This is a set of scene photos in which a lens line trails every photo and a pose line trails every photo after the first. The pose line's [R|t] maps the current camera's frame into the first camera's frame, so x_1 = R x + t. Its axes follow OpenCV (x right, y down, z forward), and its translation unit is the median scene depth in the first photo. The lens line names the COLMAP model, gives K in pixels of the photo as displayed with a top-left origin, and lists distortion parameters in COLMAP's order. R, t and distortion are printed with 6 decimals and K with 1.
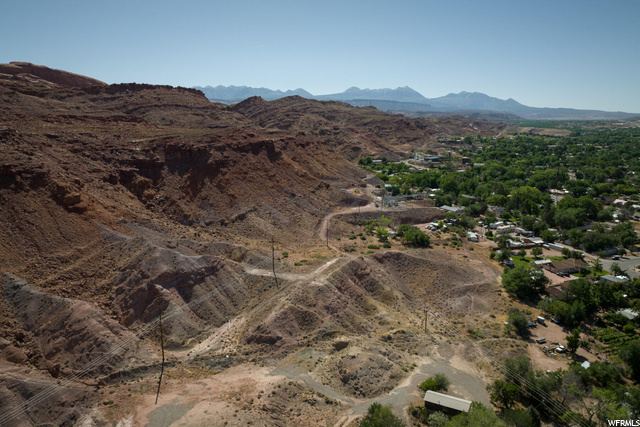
lens RADIAL K [[451.1, 0, 317.4], [0, 451.1, 212.4], [0, 0, 1]] dist [-0.036987, -0.001672]
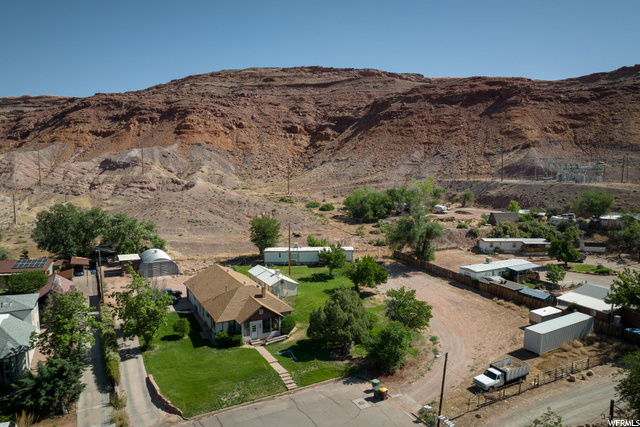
lens RADIAL K [[451.1, 0, 316.7], [0, 451.1, 213.8], [0, 0, 1]] dist [-0.036987, -0.001672]
pose [[0.117330, 0.109310, -0.987059, 0.732548], [-0.186574, 0.978652, 0.086201, 0.031795], [0.975409, 0.174046, 0.135220, 0.891289]]
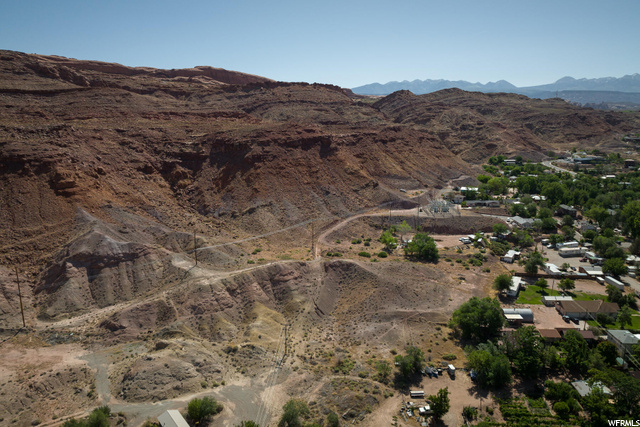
lens RADIAL K [[451.1, 0, 317.0], [0, 451.1, 213.3], [0, 0, 1]] dist [-0.036987, -0.001672]
pose [[0.912324, 0.077192, -0.402128, 0.382968], [-0.071597, 0.997013, 0.028951, -0.024596], [0.403161, 0.002379, 0.915126, 0.123330]]
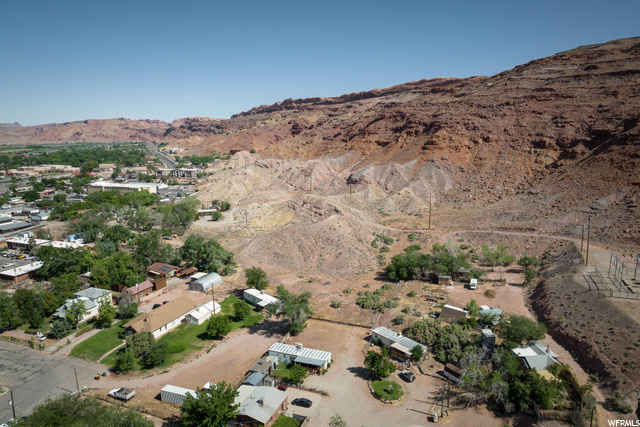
lens RADIAL K [[451.1, 0, 316.1], [0, 451.1, 215.5], [0, 0, 1]] dist [-0.036987, -0.001672]
pose [[-0.679766, 0.142865, -0.719381, 0.711481], [-0.130131, 0.941789, 0.310000, -0.167800], [0.721793, 0.304341, -0.621604, 1.274296]]
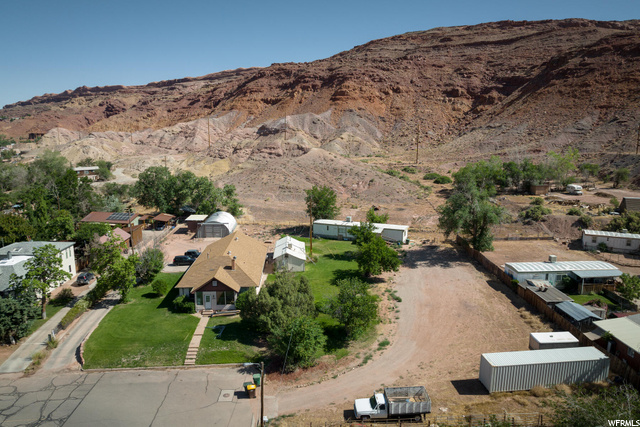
lens RADIAL K [[451.1, 0, 316.6], [0, 451.1, 214.8], [0, 0, 1]] dist [-0.036987, -0.001672]
pose [[-0.303646, 0.176817, -0.936234, 0.704018], [-0.180858, 0.954067, 0.238842, 0.011056], [0.935462, 0.241849, -0.257720, 0.989973]]
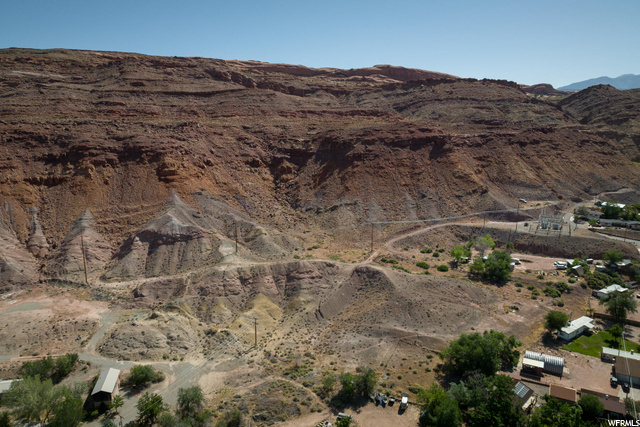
lens RADIAL K [[451.1, 0, 316.4], [0, 451.1, 214.1], [0, 0, 1]] dist [-0.036987, -0.001672]
pose [[0.654784, 0.152634, -0.740244, 0.580243], [-0.138907, 0.987016, 0.080648, -0.055030], [0.742942, 0.050018, 0.667484, 0.278815]]
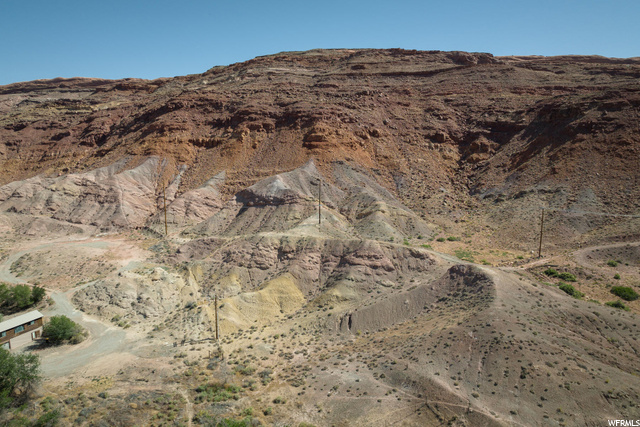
lens RADIAL K [[451.1, 0, 315.6], [0, 451.1, 213.0], [0, 0, 1]] dist [-0.036987, -0.001672]
pose [[0.081590, 0.161668, -0.983467, 0.494236], [-0.182198, 0.972548, 0.144758, -0.005685], [0.979871, 0.167375, 0.108805, 0.623963]]
